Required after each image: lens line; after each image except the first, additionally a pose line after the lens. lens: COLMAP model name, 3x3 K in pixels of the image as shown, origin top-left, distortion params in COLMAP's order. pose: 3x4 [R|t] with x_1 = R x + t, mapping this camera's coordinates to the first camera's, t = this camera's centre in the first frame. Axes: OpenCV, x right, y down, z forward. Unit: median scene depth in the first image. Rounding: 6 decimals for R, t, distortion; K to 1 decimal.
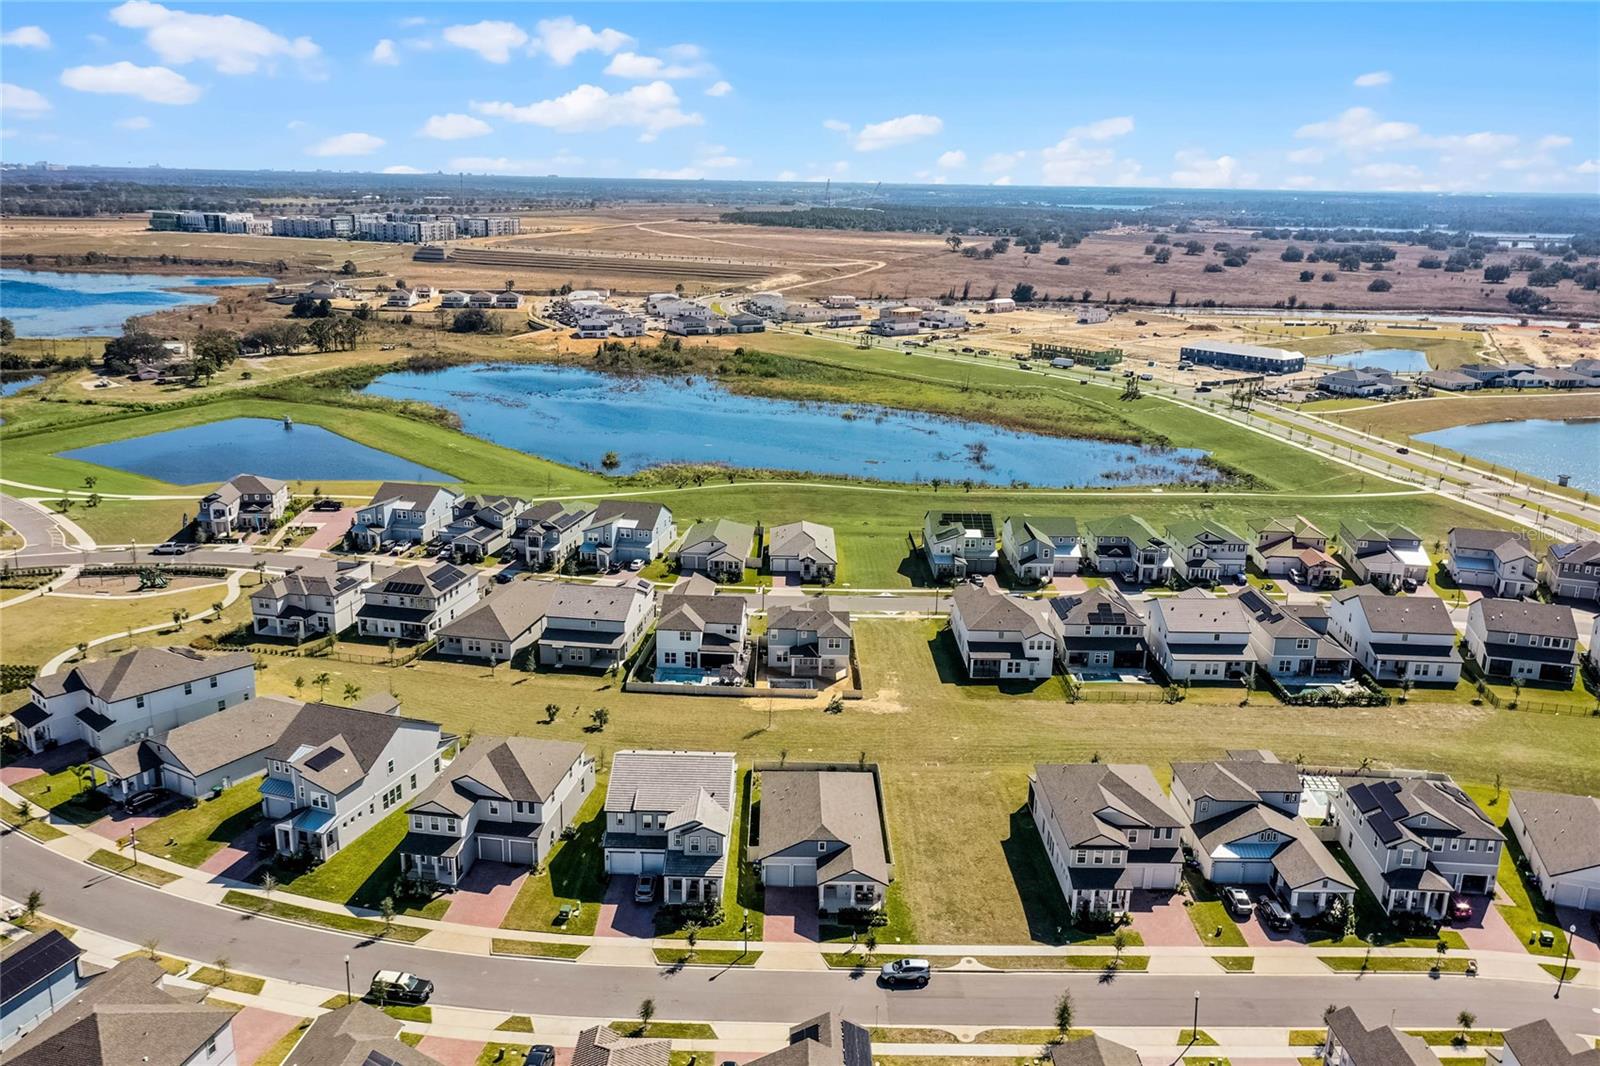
lens RADIAL K [[1266.2, 0, 797.4], [0, 1266.2, 537.1], [0, 0, 1]] dist [0.011161, -0.002436]
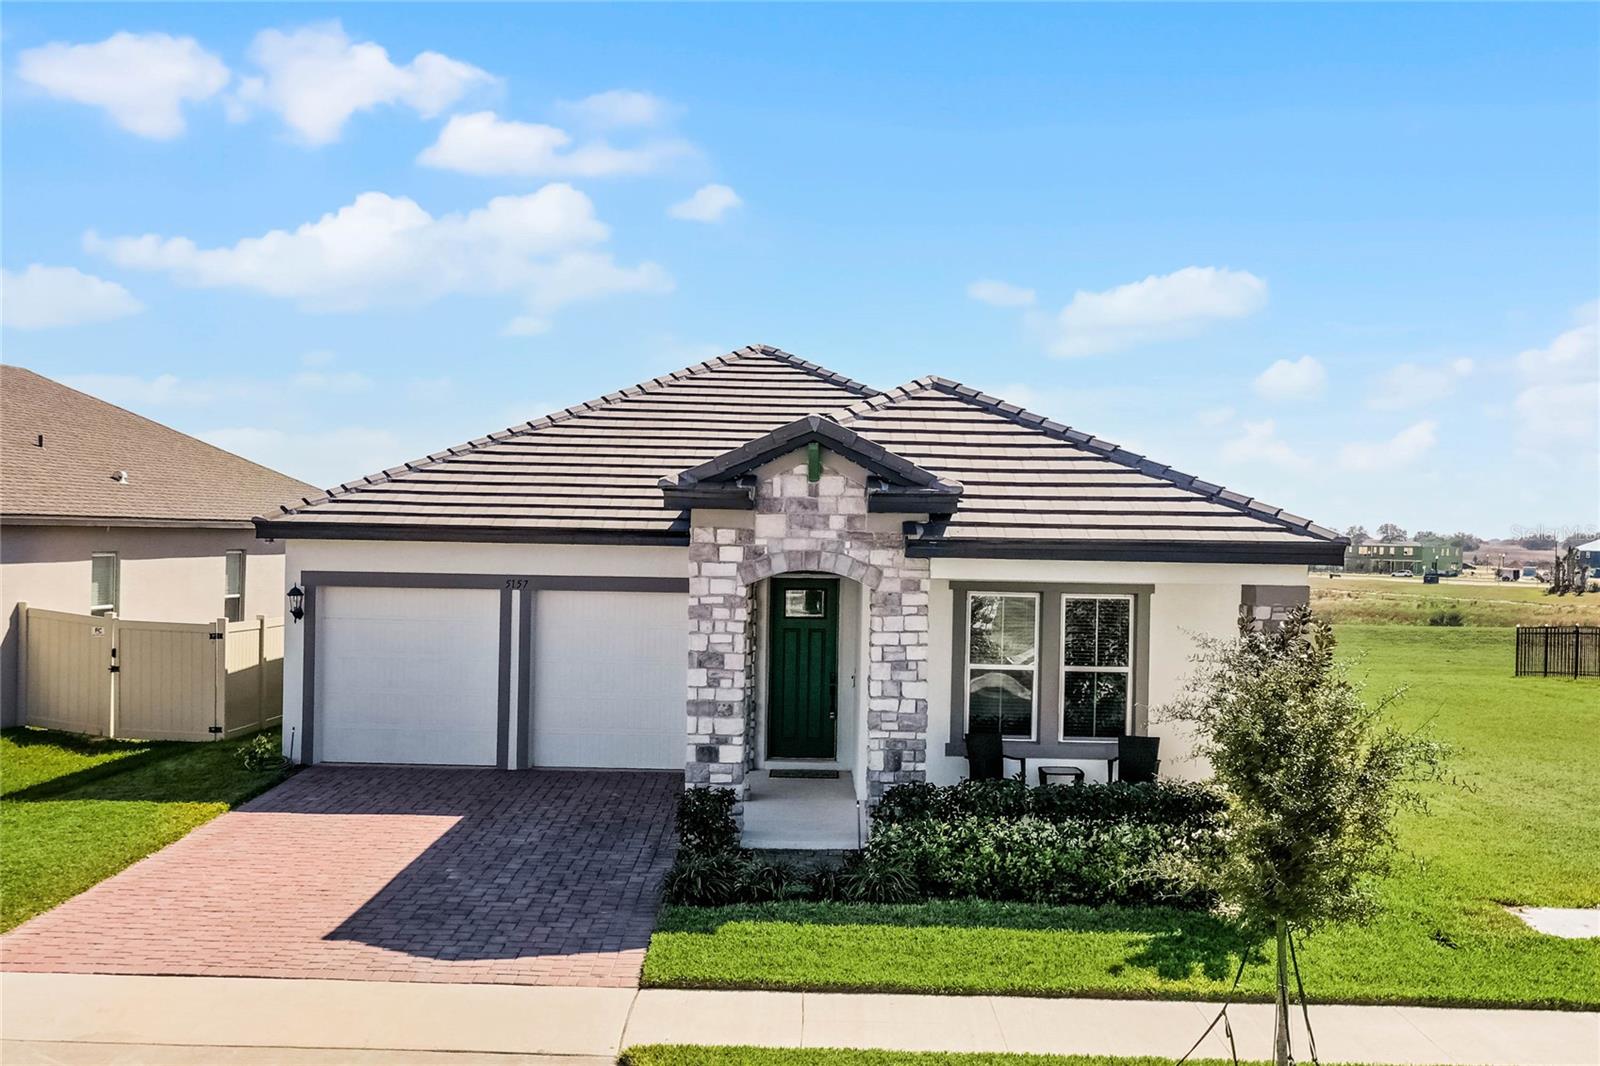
lens RADIAL K [[1587.0, 0, 816.5], [0, 1587.0, 556.1], [0, 0, 1]] dist [0.010335, -0.002012]
pose [[0.999999, 0.000731, 0.001162, 0.003285], [-0.000403, 0.965575, -0.260123, 0.015575], [-0.001312, 0.260123, 0.965575, 0.370331]]
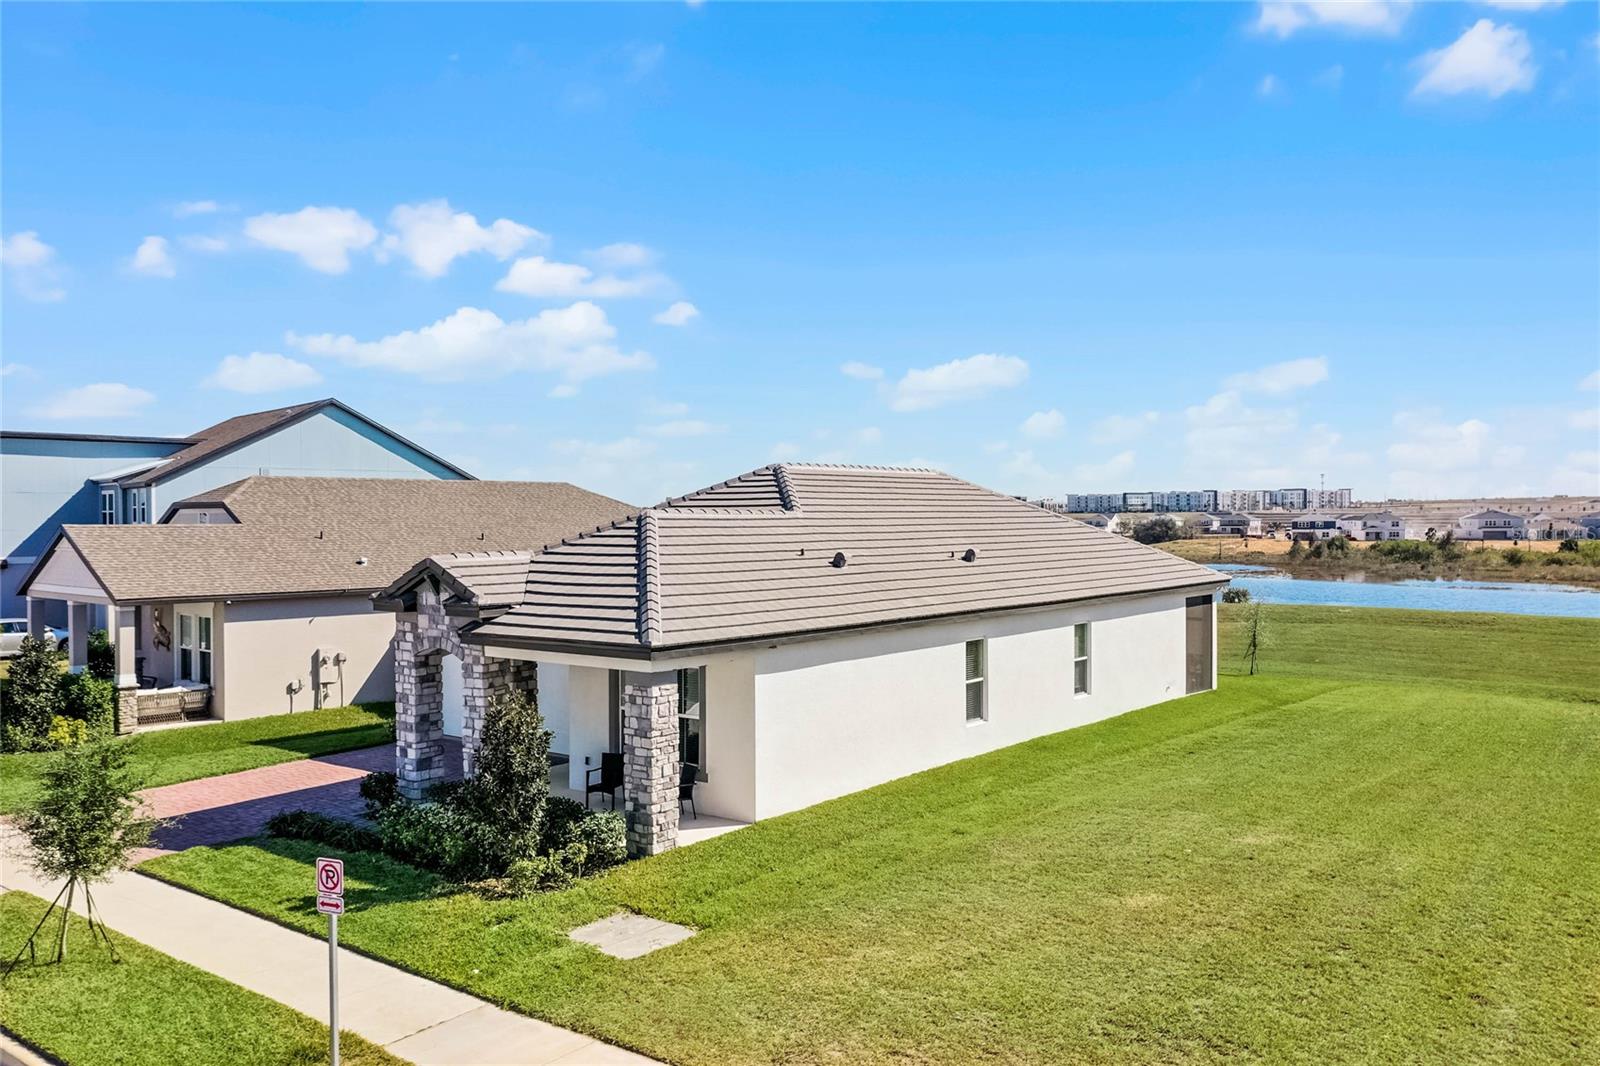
lens RADIAL K [[1270.5, 0, 797.8], [0, 1270.5, 534.5], [0, 0, 1]] dist [0.010417, -0.002711]
pose [[0.779745, -0.017509, -0.625852, 0.035255], [-0.149263, 0.965588, -0.212978, 0.011688], [0.608045, 0.259485, 0.750299, 0.374817]]
